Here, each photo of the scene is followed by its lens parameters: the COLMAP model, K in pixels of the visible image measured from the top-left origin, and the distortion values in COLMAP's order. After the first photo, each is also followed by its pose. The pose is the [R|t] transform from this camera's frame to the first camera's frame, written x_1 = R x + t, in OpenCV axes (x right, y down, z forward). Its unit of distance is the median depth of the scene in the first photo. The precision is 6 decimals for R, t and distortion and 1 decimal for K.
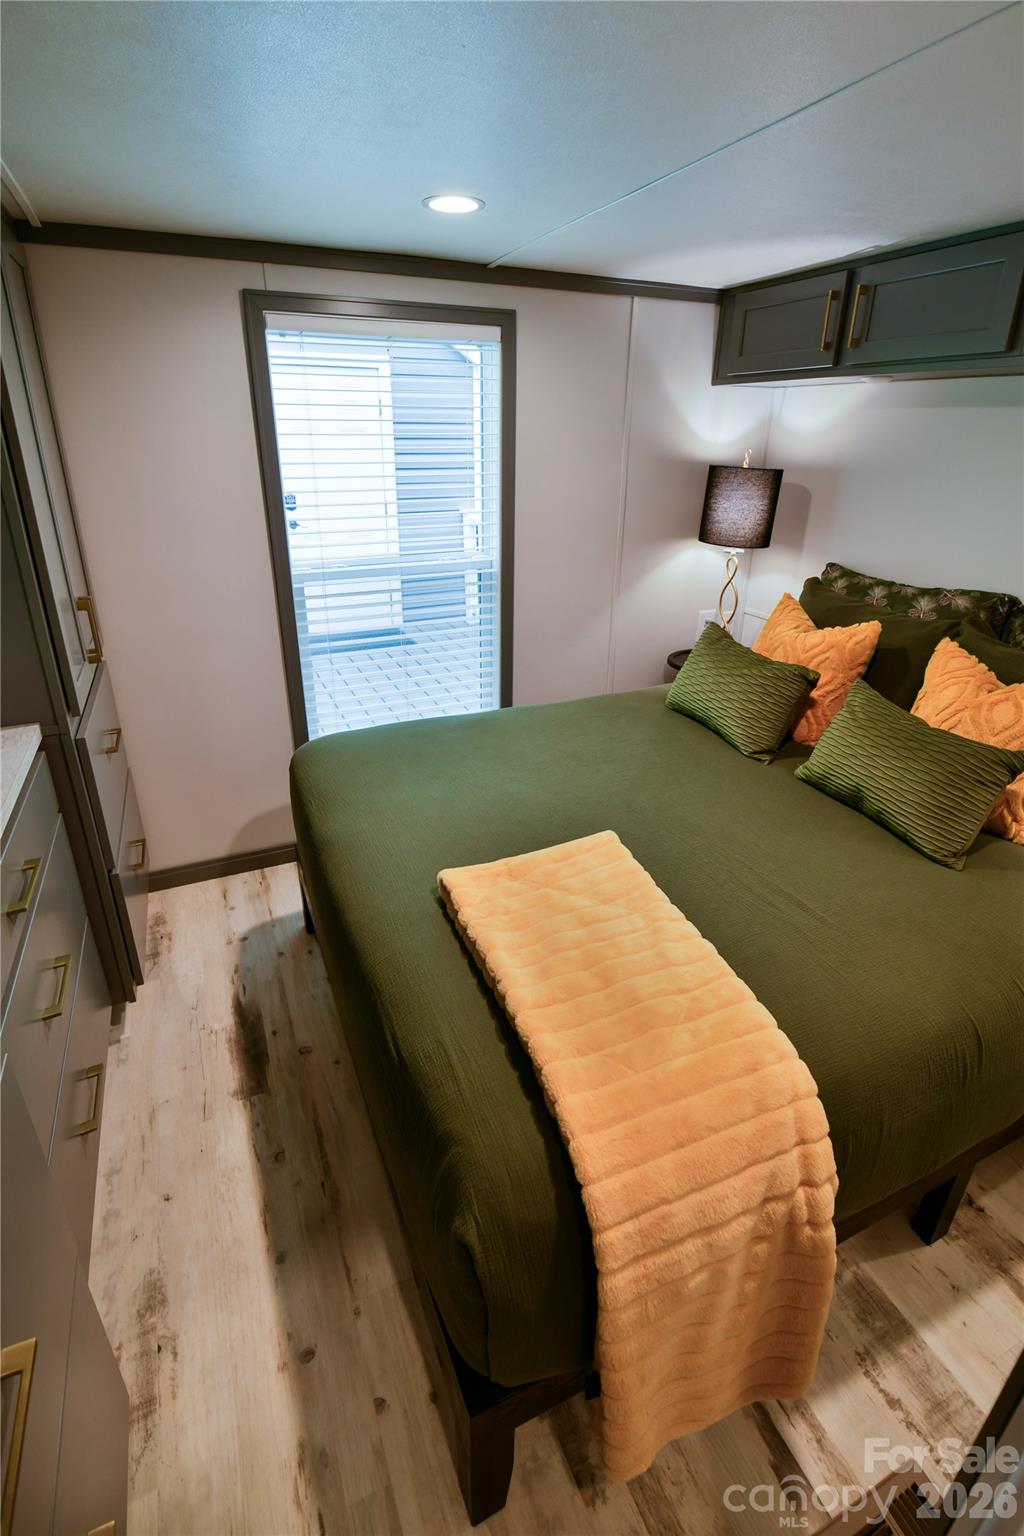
lens RADIAL K [[674.6, 0, 512.0], [0, 674.6, 768.0], [0, 0, 1]] dist [-0.009399, -0.000118]
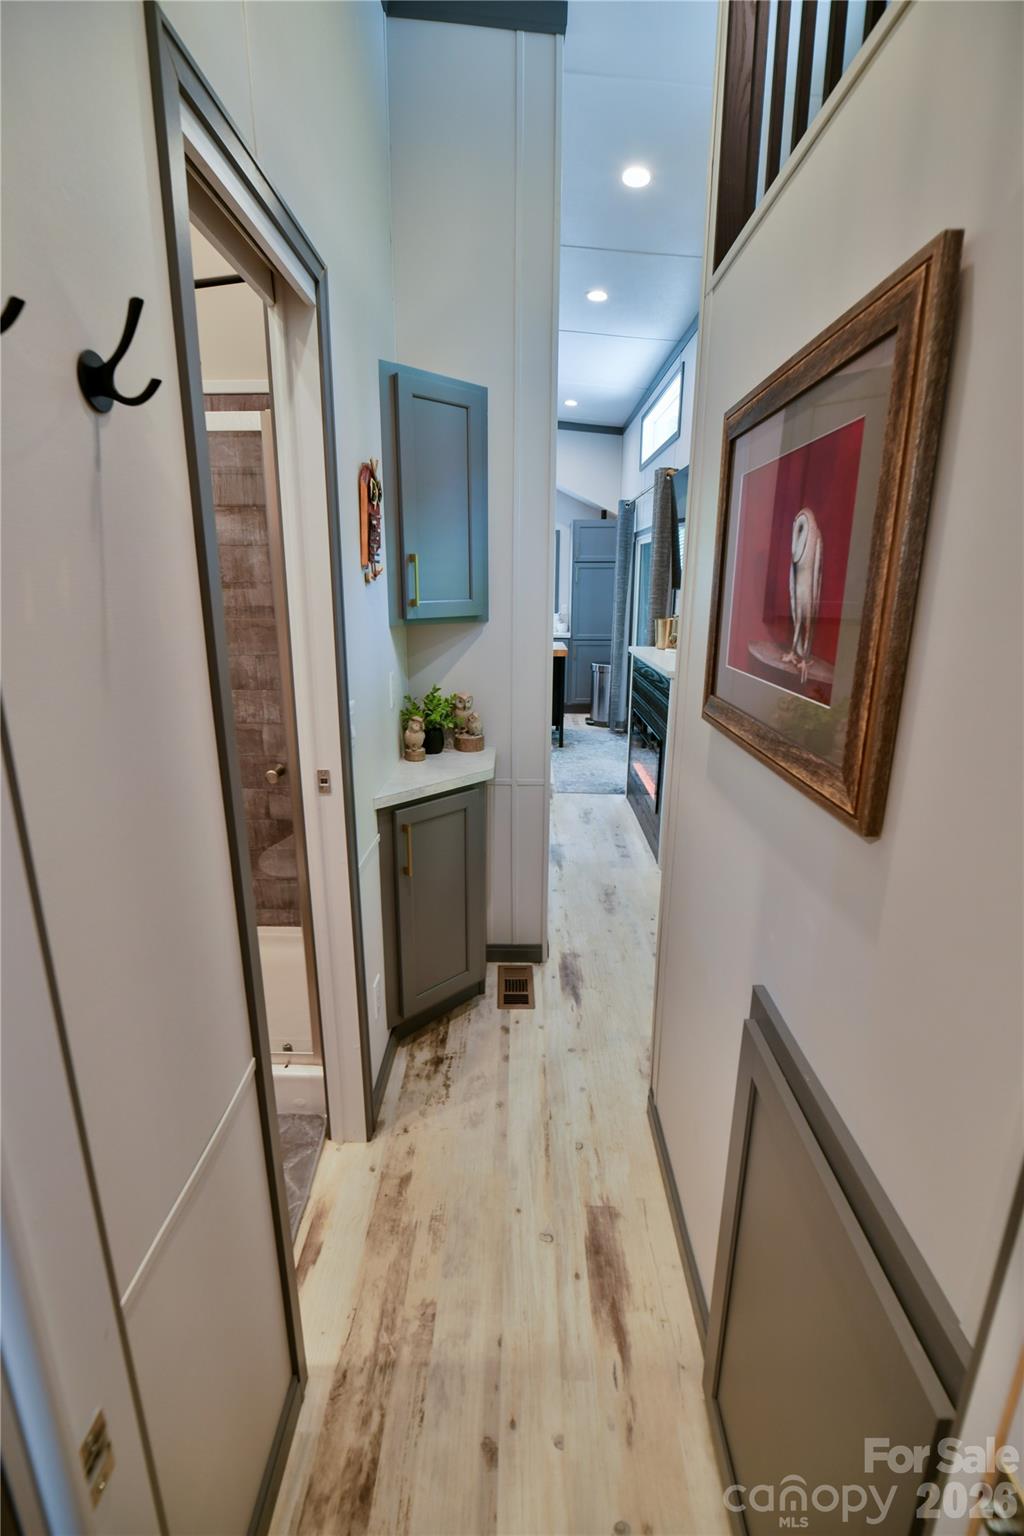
lens RADIAL K [[674.6, 0, 512.0], [0, 674.6, 768.0], [0, 0, 1]] dist [-0.009399, -0.000118]
pose [[-0.901626, -0.066014, 0.427449, -0.601239], [0.245065, 0.736366, 0.630641, -0.633707], [-0.356390, 0.673355, -0.647749, 1.153082]]
